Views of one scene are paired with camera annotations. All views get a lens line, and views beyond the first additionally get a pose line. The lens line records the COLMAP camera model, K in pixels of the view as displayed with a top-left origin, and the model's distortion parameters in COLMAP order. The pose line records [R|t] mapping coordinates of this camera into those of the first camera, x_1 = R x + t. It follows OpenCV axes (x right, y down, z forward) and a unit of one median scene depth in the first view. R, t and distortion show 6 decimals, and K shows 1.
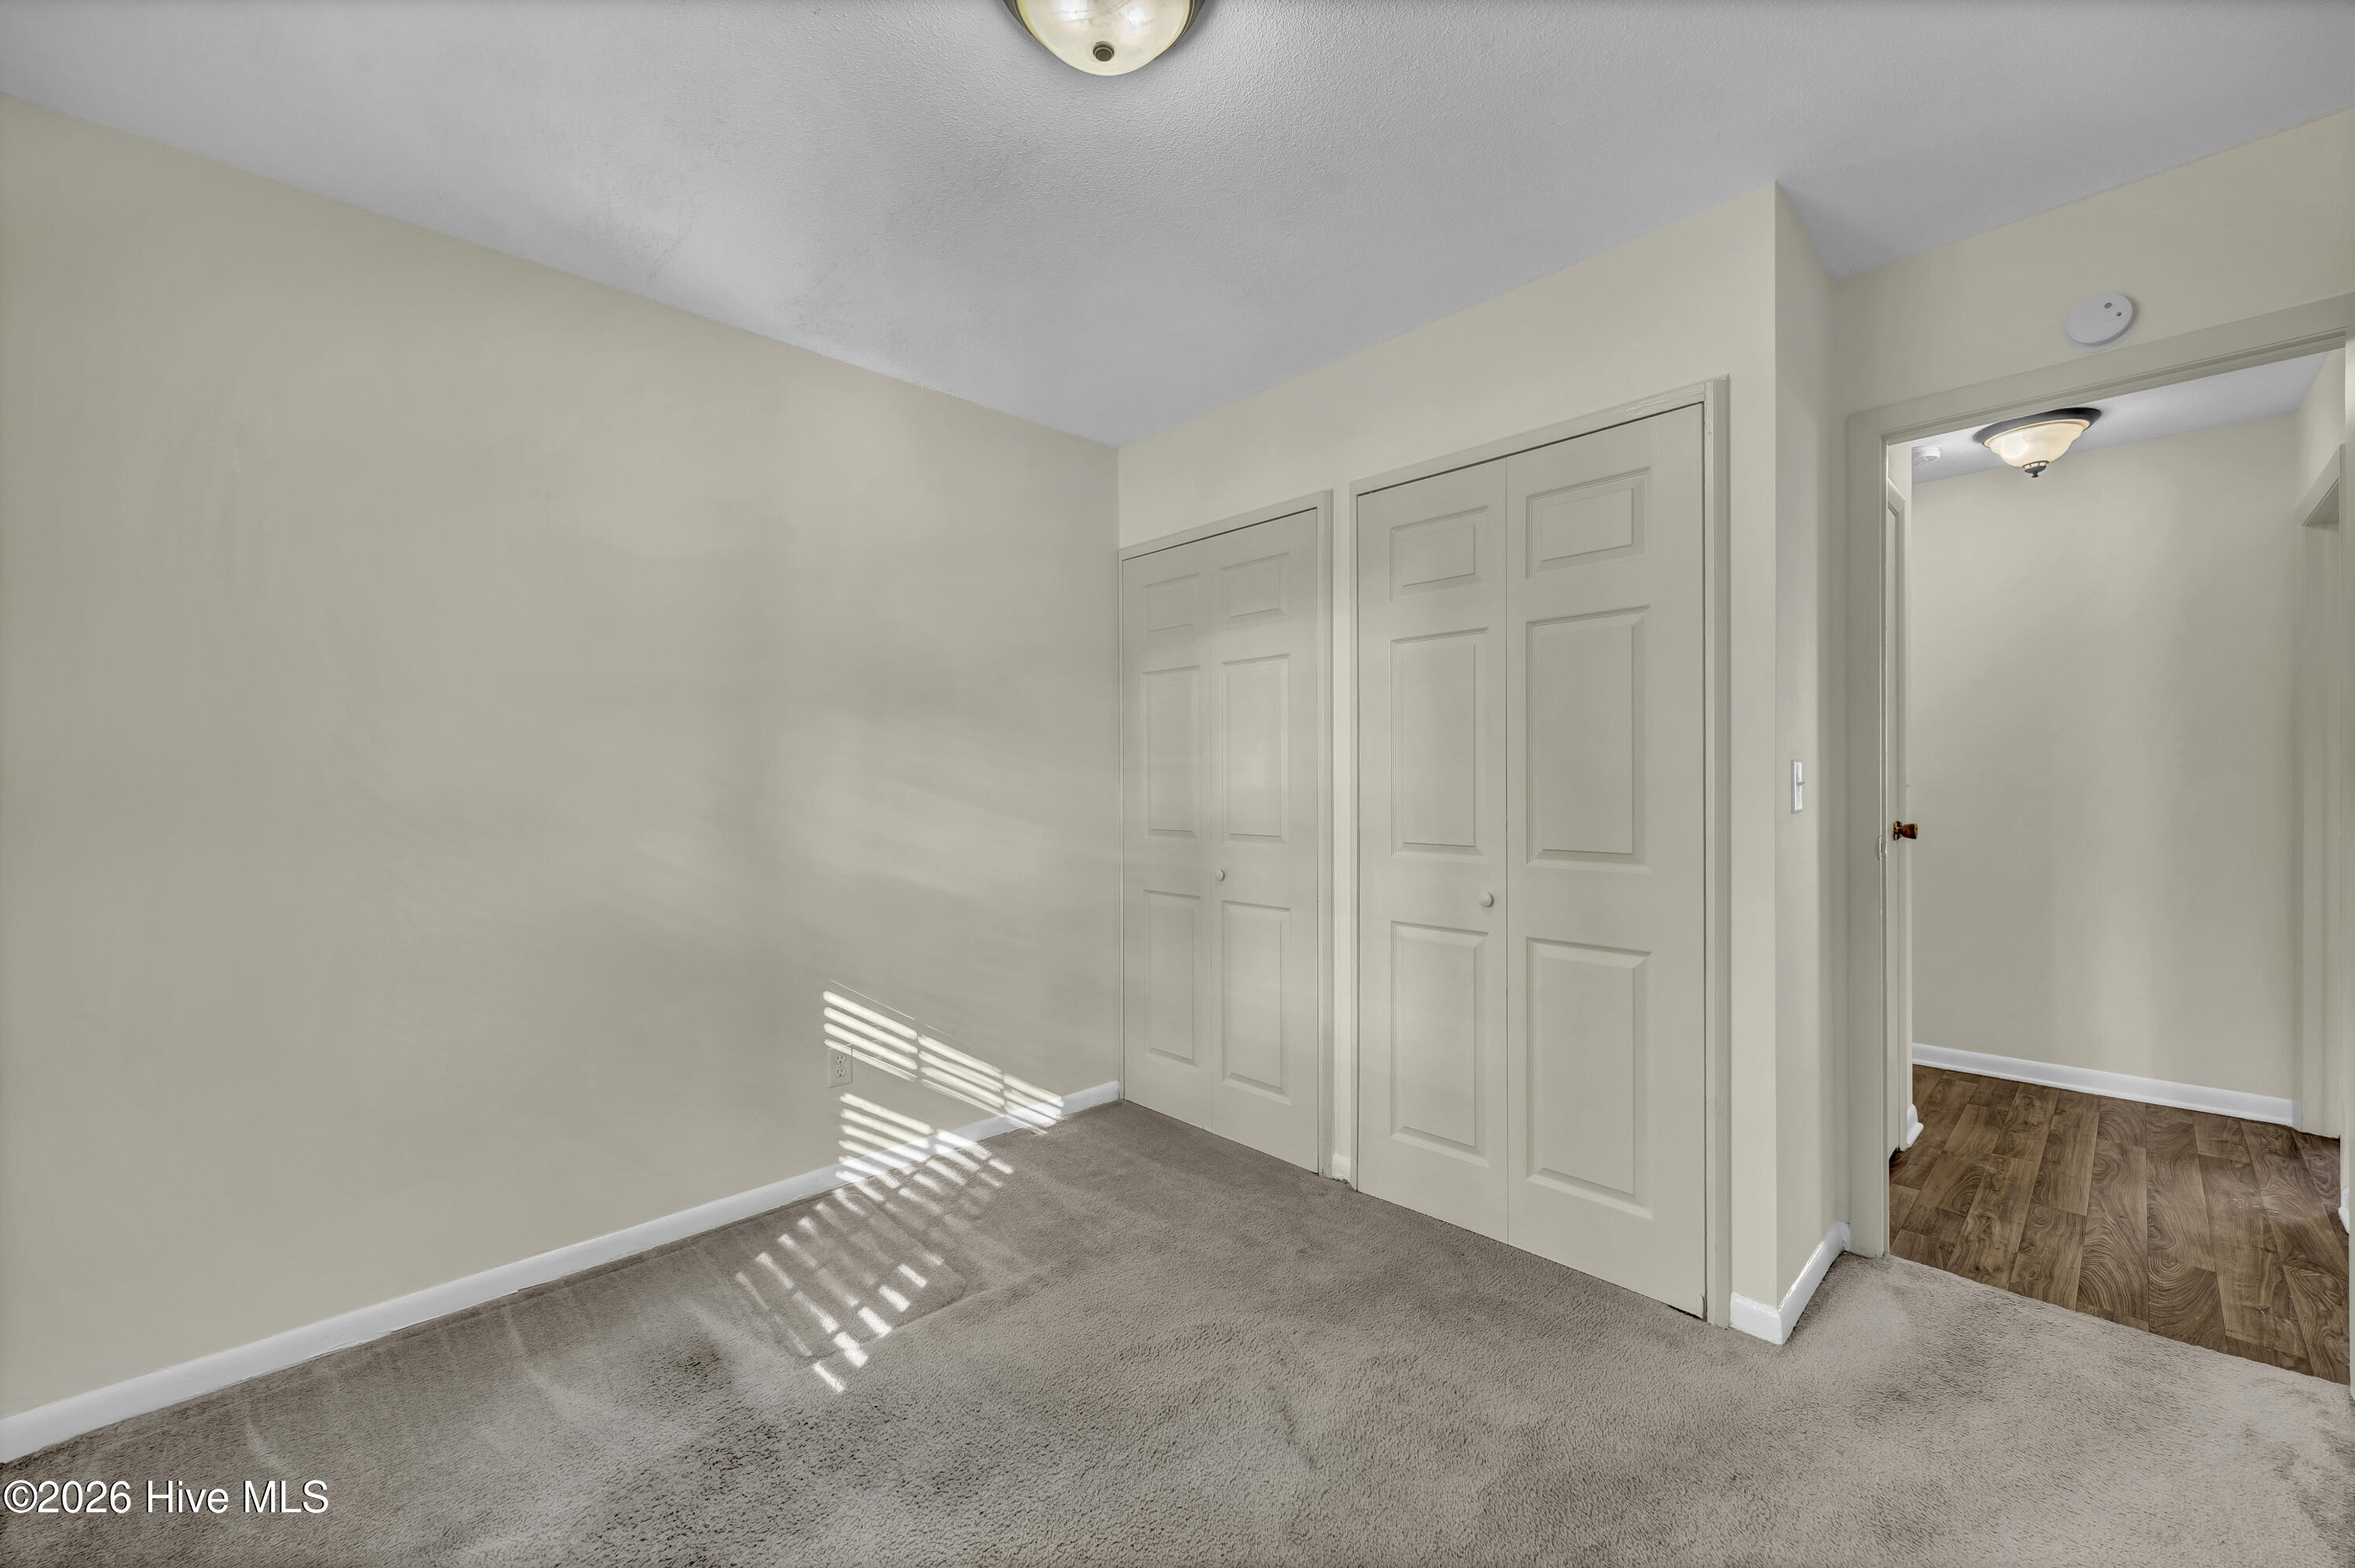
lens RADIAL K [[910.4, 0, 1185.7], [0, 910.4, 783.1], [0, 0, 1]] dist [-0.002177, -0.000657]
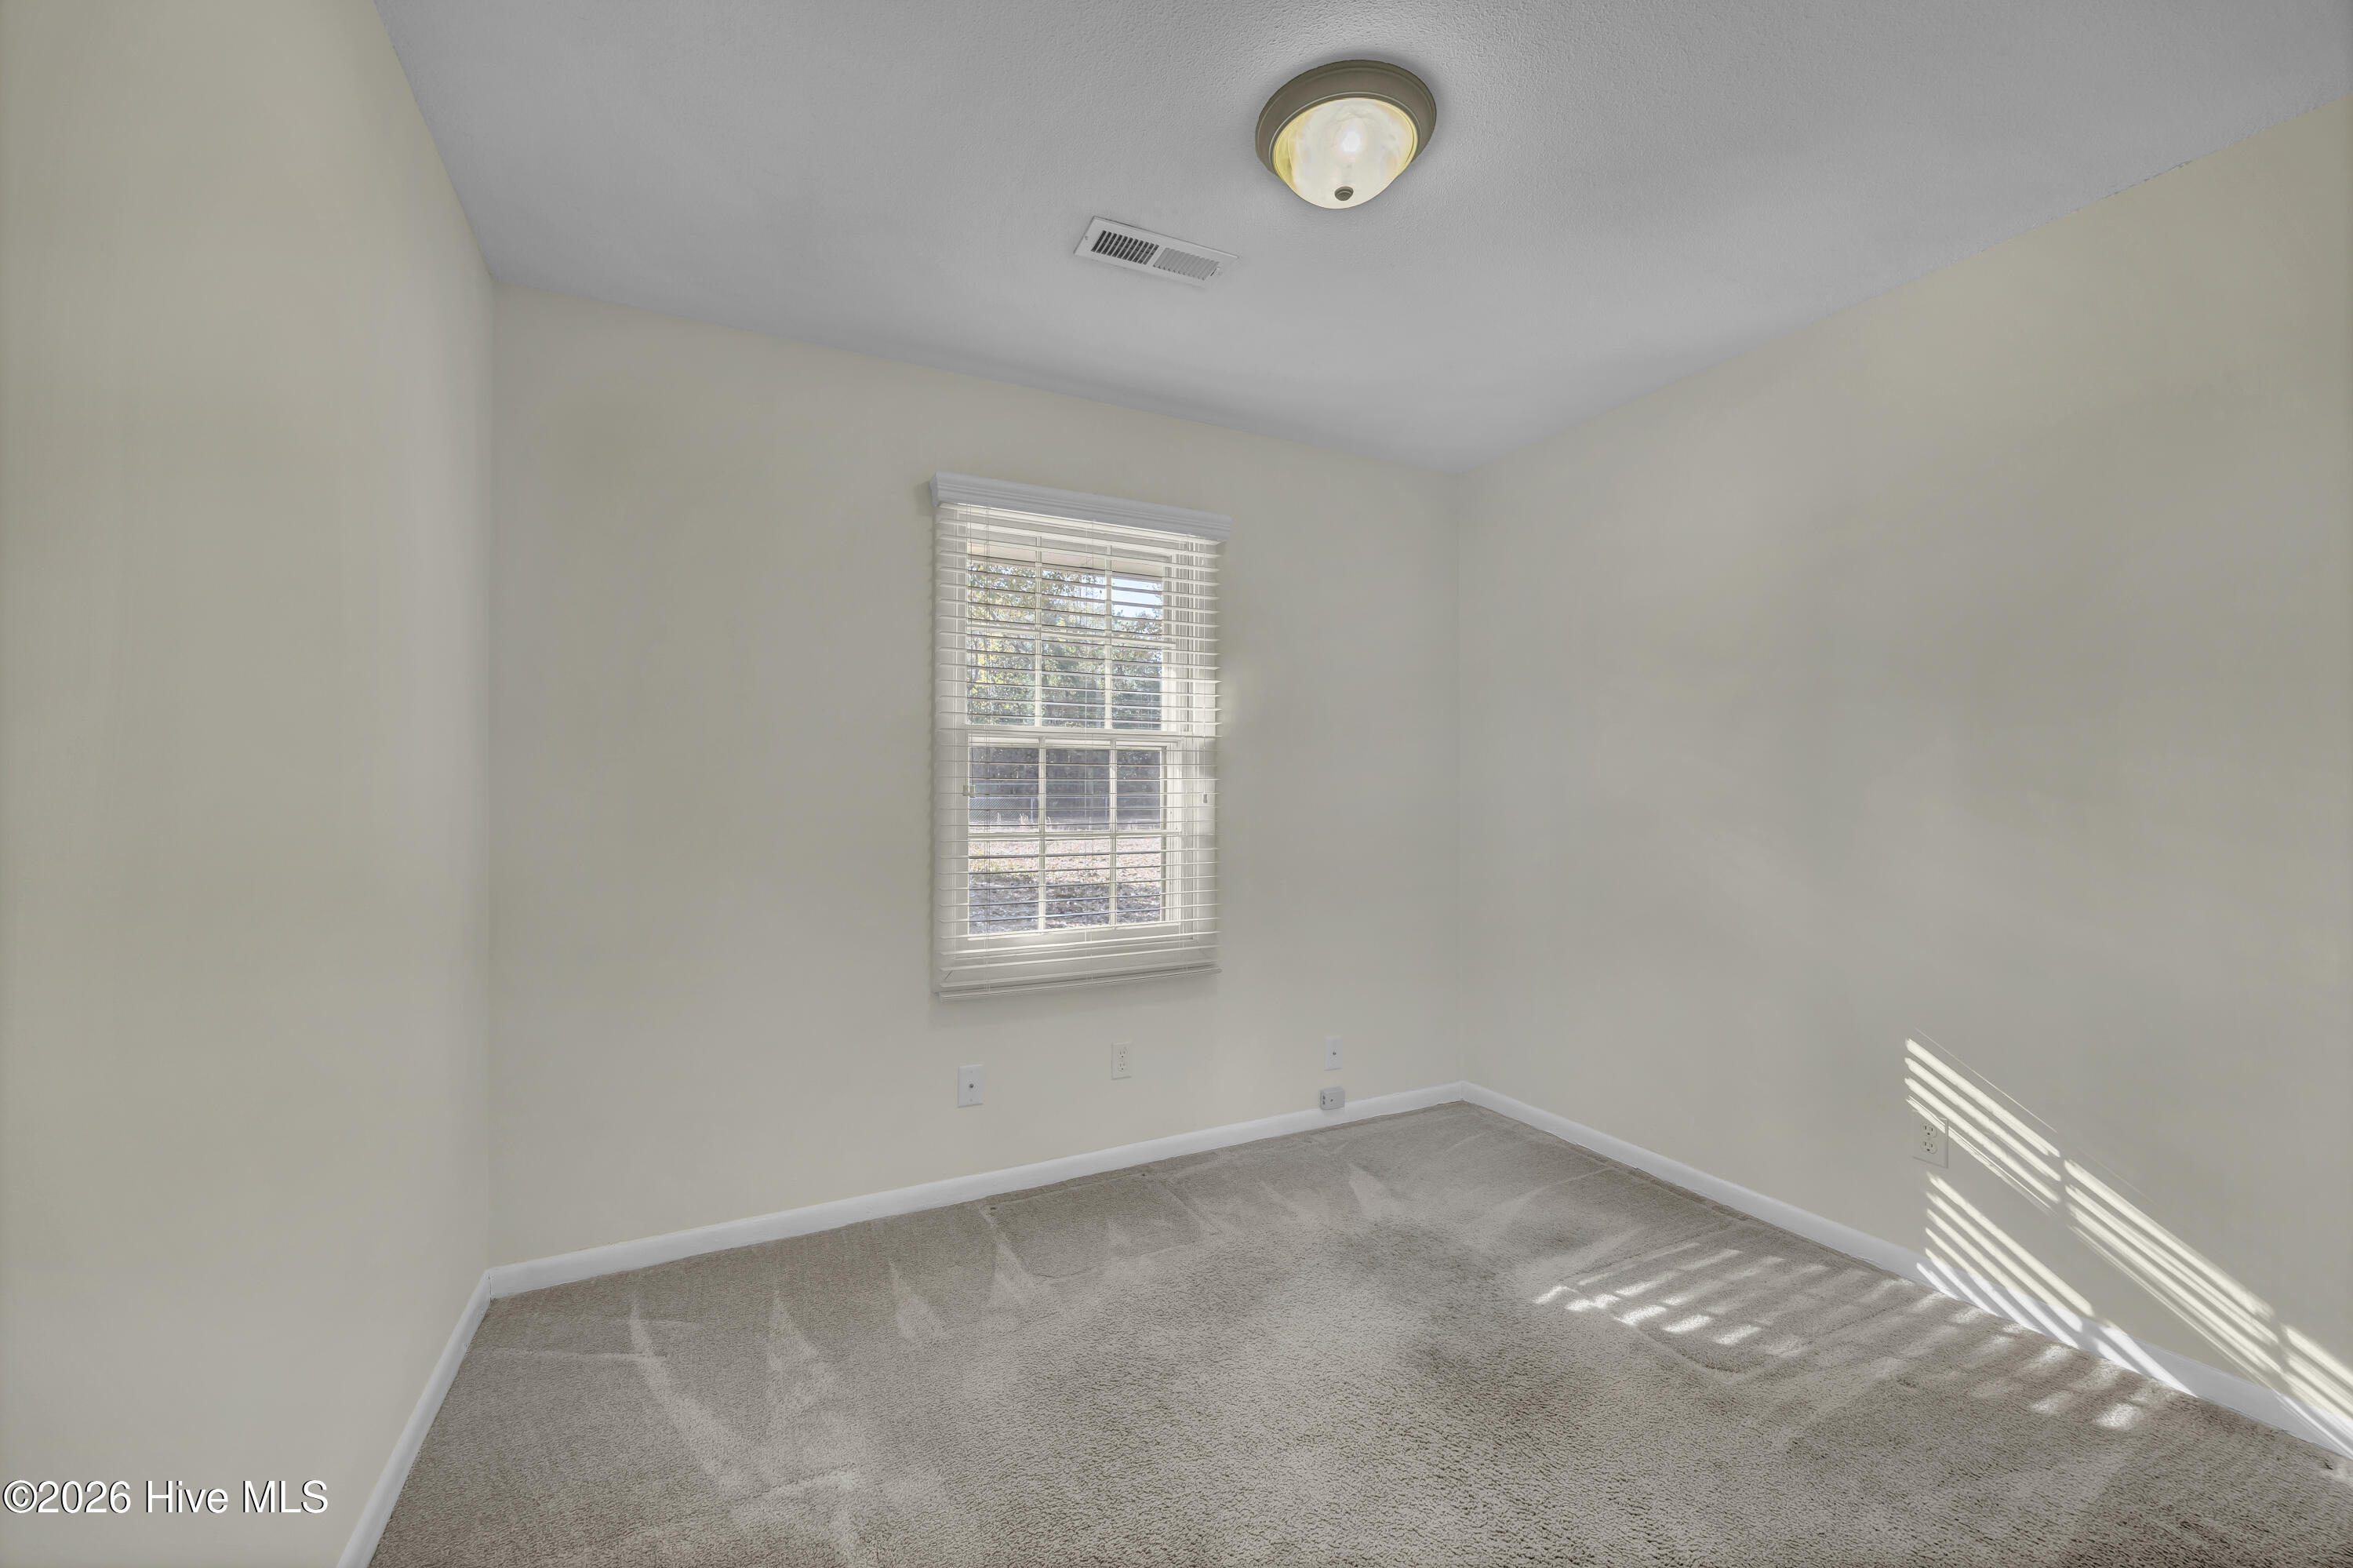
lens RADIAL K [[909.7, 0, 1181.0], [0, 909.7, 786.6], [0, 0, 1]] dist [-0.002177, -0.000657]
pose [[-0.296567, 0.000323, -0.955012, 0.625245], [0.001037, 0.999999, 0.000016, -0.002920], [0.955011, -0.000986, -0.296567, 0.638859]]
